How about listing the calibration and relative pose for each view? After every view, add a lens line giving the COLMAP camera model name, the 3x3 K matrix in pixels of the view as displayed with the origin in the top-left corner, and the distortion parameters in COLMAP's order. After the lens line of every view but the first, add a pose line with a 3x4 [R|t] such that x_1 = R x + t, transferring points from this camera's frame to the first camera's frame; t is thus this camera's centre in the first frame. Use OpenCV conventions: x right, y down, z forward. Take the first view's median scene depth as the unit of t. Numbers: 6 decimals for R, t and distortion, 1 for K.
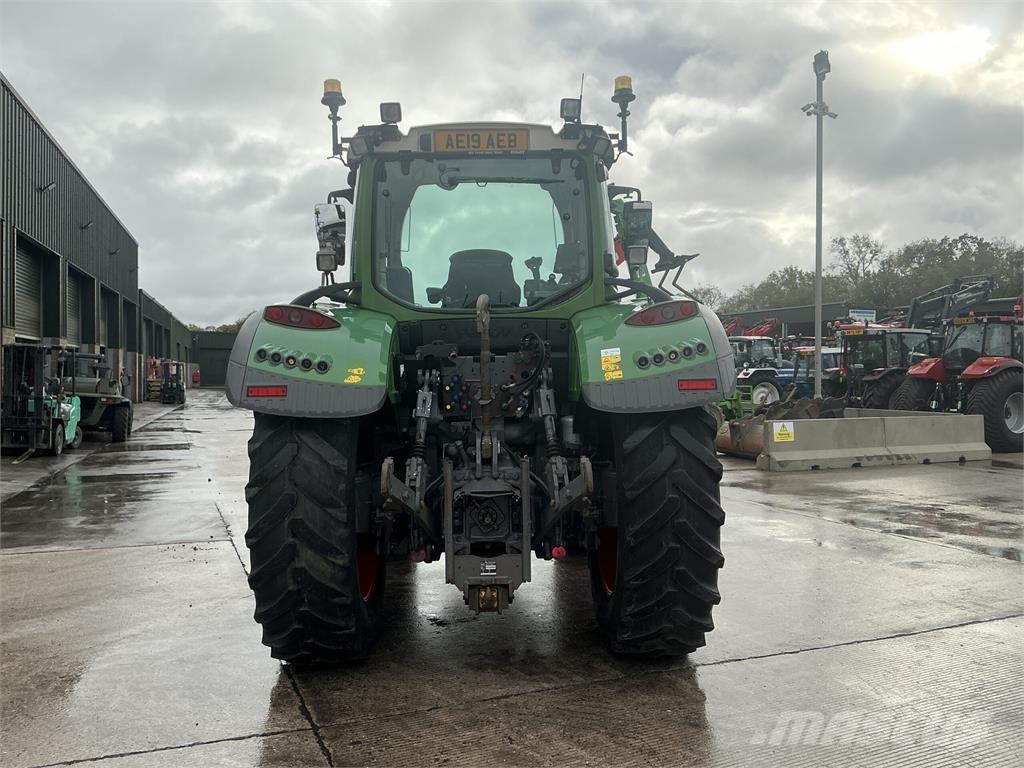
lens RADIAL K [[849.4, 0, 513.6], [0, 849.4, 375.7], [0, 0, 1]] dist [0.142874, -0.293194]
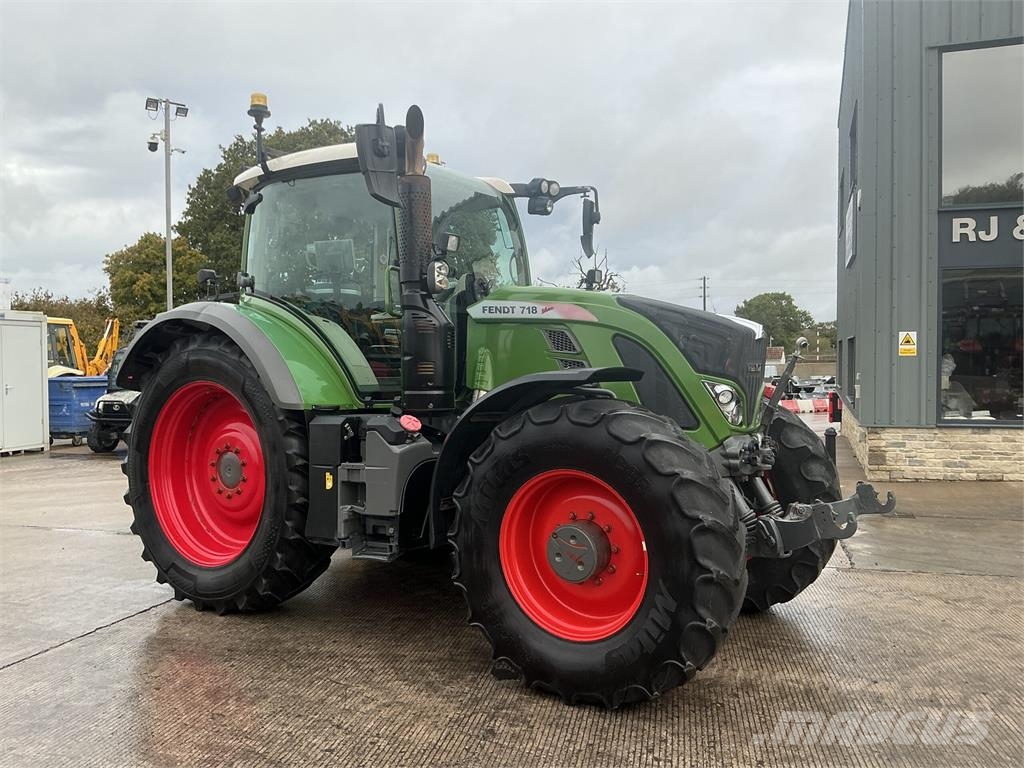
lens RADIAL K [[849.4, 0, 513.6], [0, 849.4, 375.7], [0, 0, 1]] dist [0.142874, -0.293194]
pose [[-0.600051, 0.018413, -0.799750, 0.958401], [0.003315, 0.999784, 0.020531, -0.022181], [0.799955, 0.009668, -0.599982, 2.261777]]
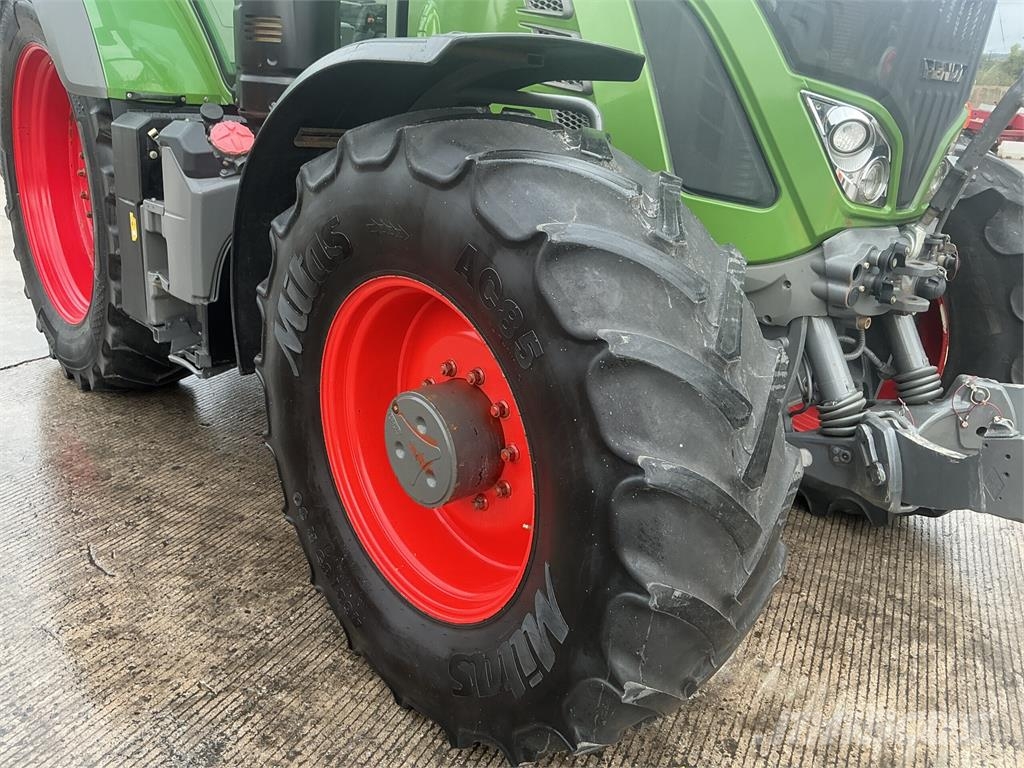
lens RADIAL K [[847.6, 0, 512.0], [0, 847.6, 384.0], [0, 0, 1]] dist [0.148786, -0.295571]
pose [[-0.778913, 0.179175, -0.600992, 0.409602], [-0.058446, 0.933407, 0.354027, -0.002524], [0.624403, 0.310882, -0.716571, 2.096940]]
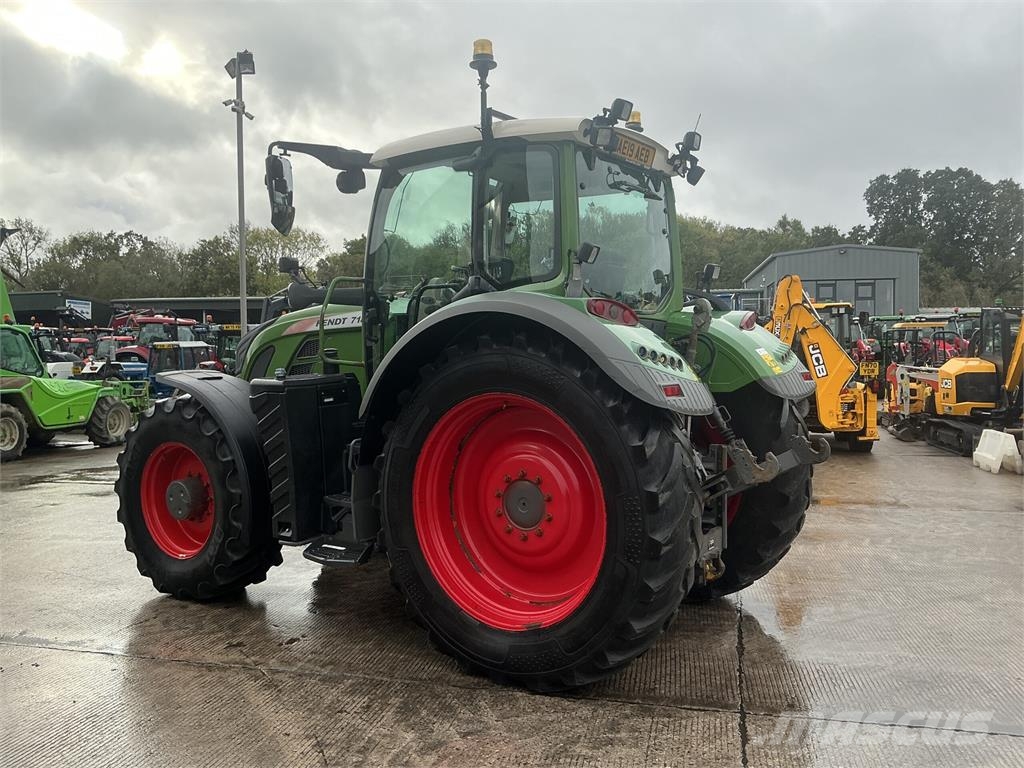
lens RADIAL K [[849.4, 0, 513.6], [0, 849.4, 375.7], [0, 0, 1]] dist [0.142874, -0.293194]
pose [[0.597605, -0.016093, 0.801629, -1.057971], [0.009451, 0.999870, 0.013027, -0.011632], [-0.801735, -0.000208, 0.597680, 0.519954]]
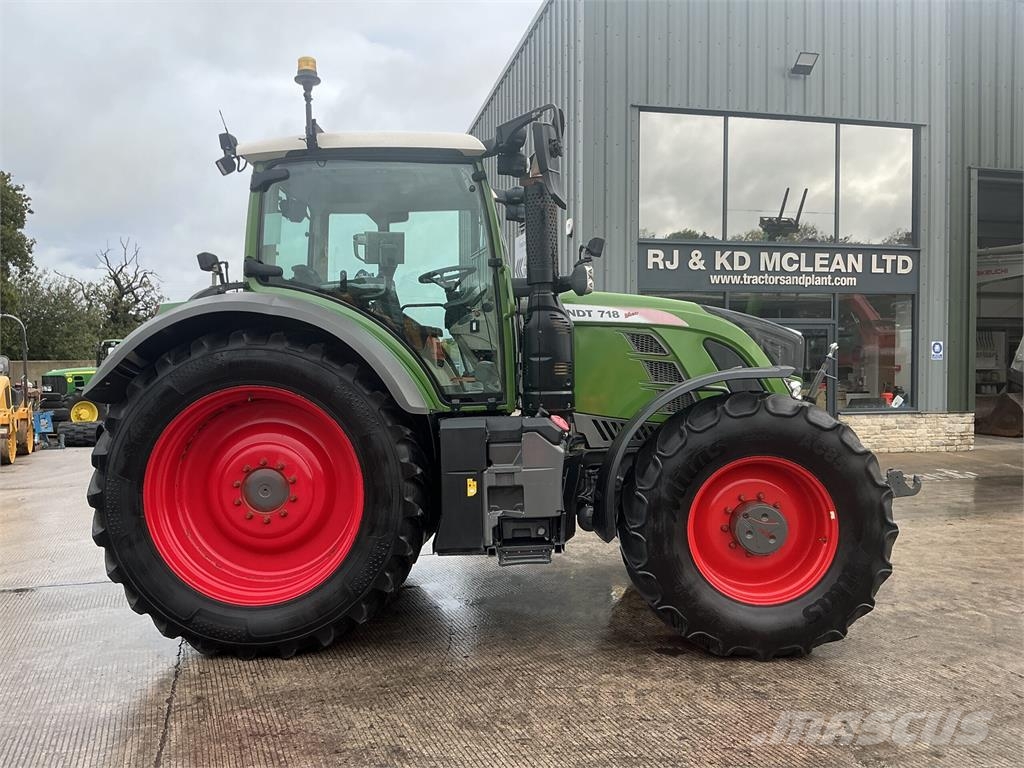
lens RADIAL K [[849.4, 0, 513.6], [0, 849.4, 375.7], [0, 0, 1]] dist [0.142874, -0.293194]
pose [[-0.068301, 0.014659, -0.997557, 1.260846], [0.002311, 0.999892, 0.014535, -0.016788], [0.997662, -0.001312, -0.068327, 1.529055]]
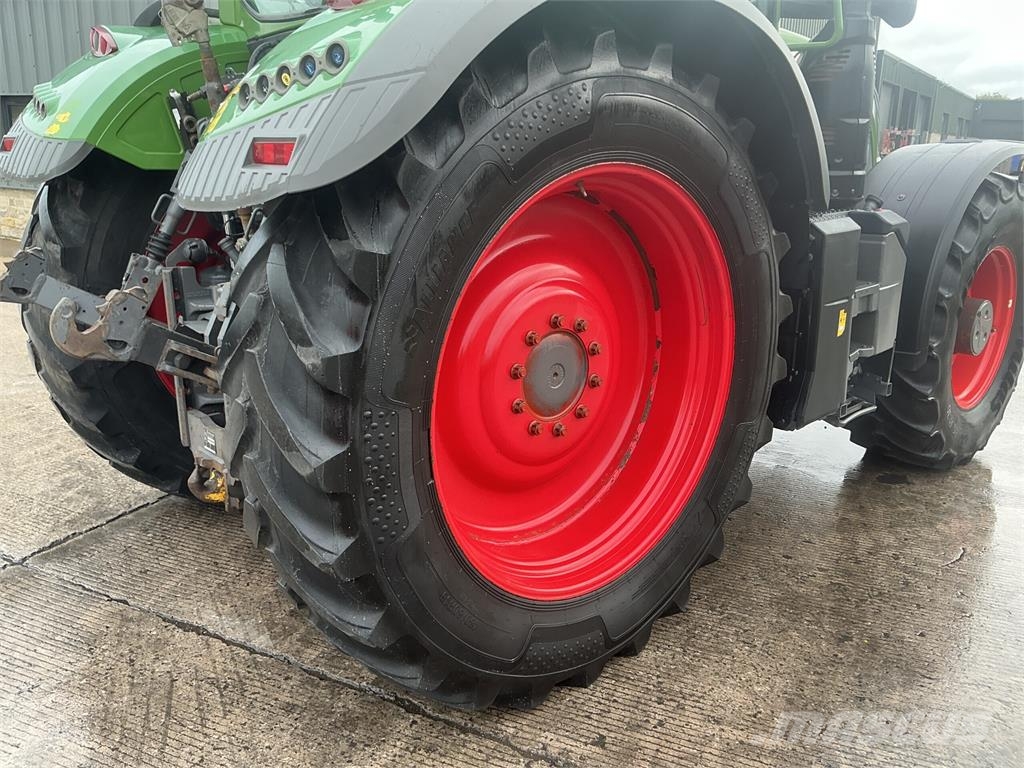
lens RADIAL K [[849.4, 0, 513.6], [0, 849.4, 375.7], [0, 0, 1]] dist [0.142874, -0.293194]
pose [[0.643700, 0.217619, -0.733684, 0.568147], [-0.025162, 0.964216, 0.263921, -0.000235], [0.764865, -0.151425, 0.626141, 0.756296]]
